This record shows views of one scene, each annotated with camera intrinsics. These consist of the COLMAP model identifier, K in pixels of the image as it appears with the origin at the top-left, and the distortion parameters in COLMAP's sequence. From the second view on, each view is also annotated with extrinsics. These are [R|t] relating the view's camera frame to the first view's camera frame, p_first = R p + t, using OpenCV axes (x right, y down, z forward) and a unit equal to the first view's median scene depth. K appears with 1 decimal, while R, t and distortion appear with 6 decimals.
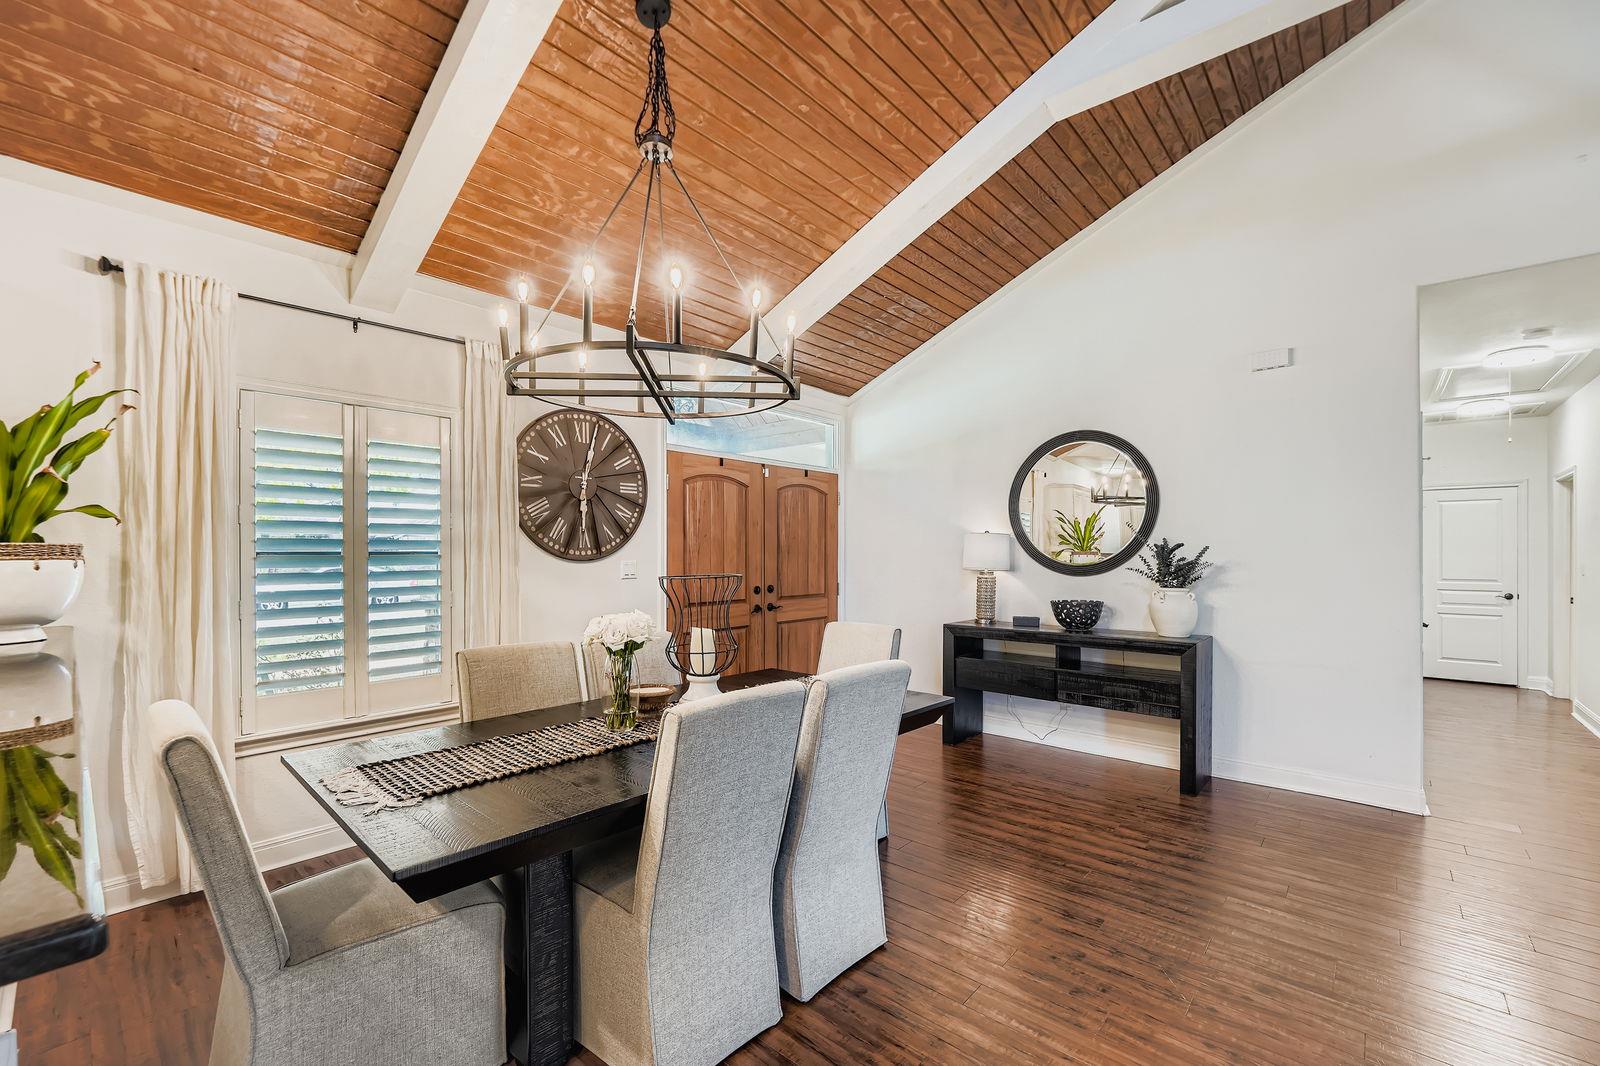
lens RADIAL K [[661.9, 0, 797.9], [0, 661.9, 545.9], [0, 0, 1]] dist [-0.013057, -0.000168]
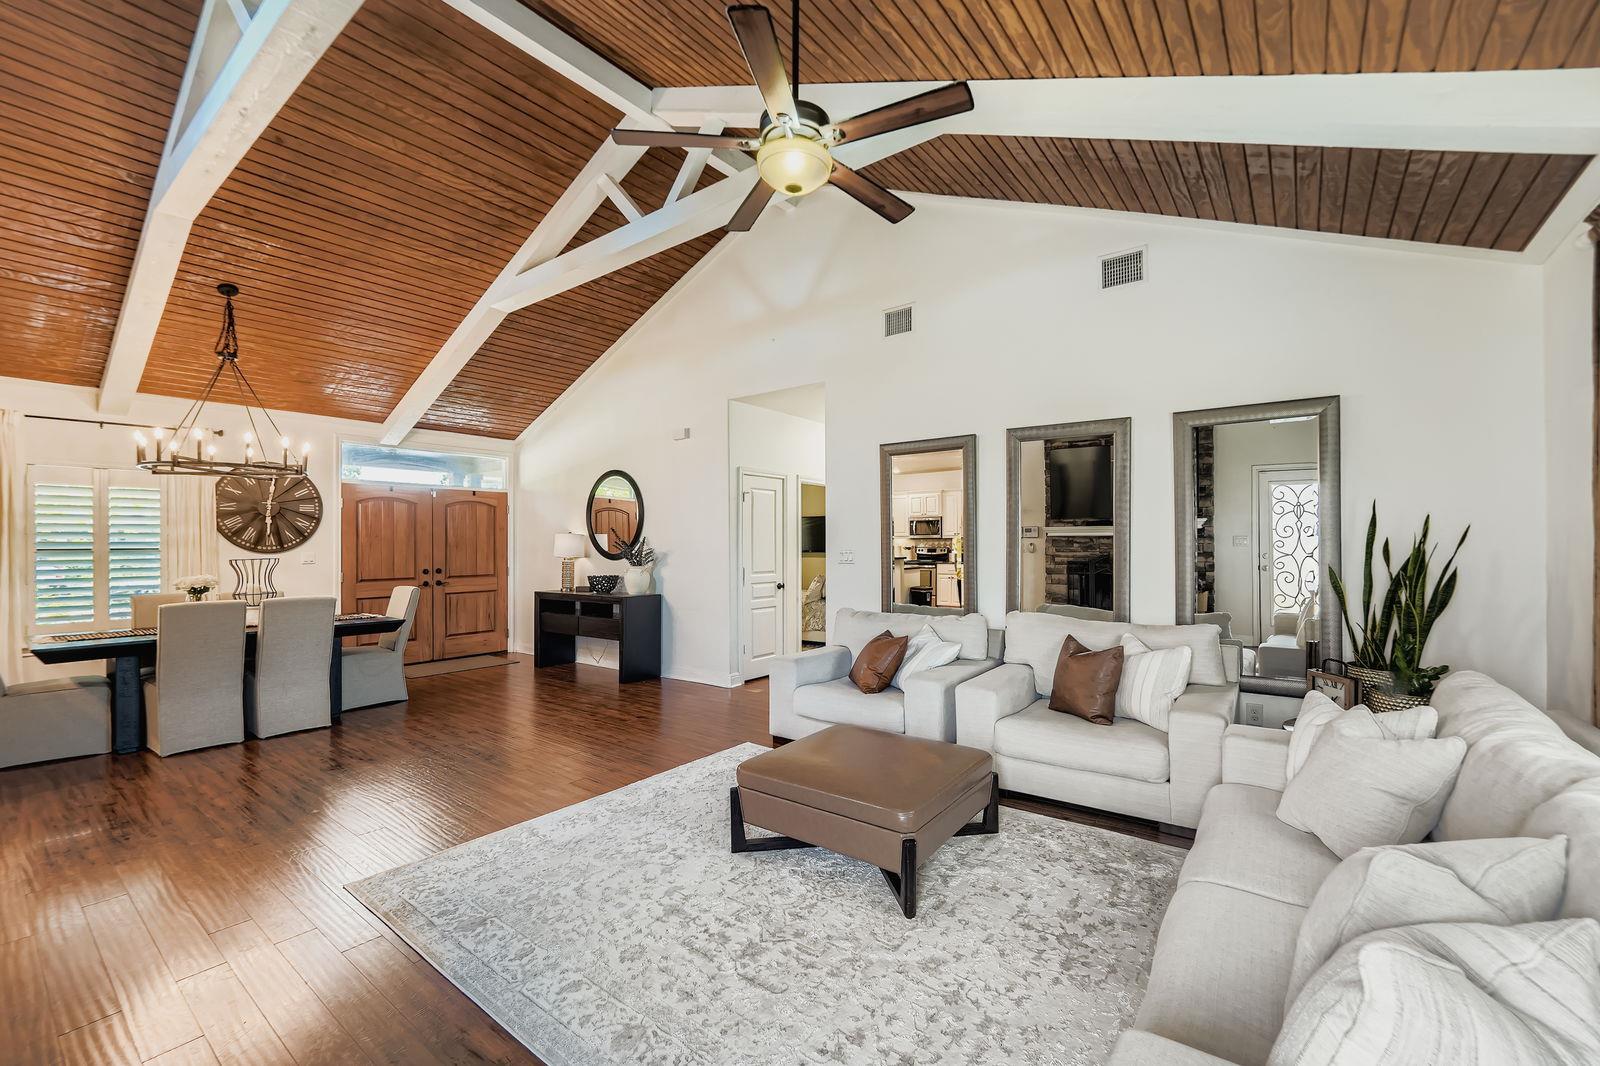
lens RADIAL K [[661.9, 0, 801.5], [0, 661.9, 534.8], [0, 0, 1]] dist [-0.013057, -0.000168]
pose [[0.996886, -0.006517, 0.078582, 0.836149], [0.007028, 0.999956, -0.006227, -0.003013], [-0.078538, 0.006760, 0.996888, -0.711558]]
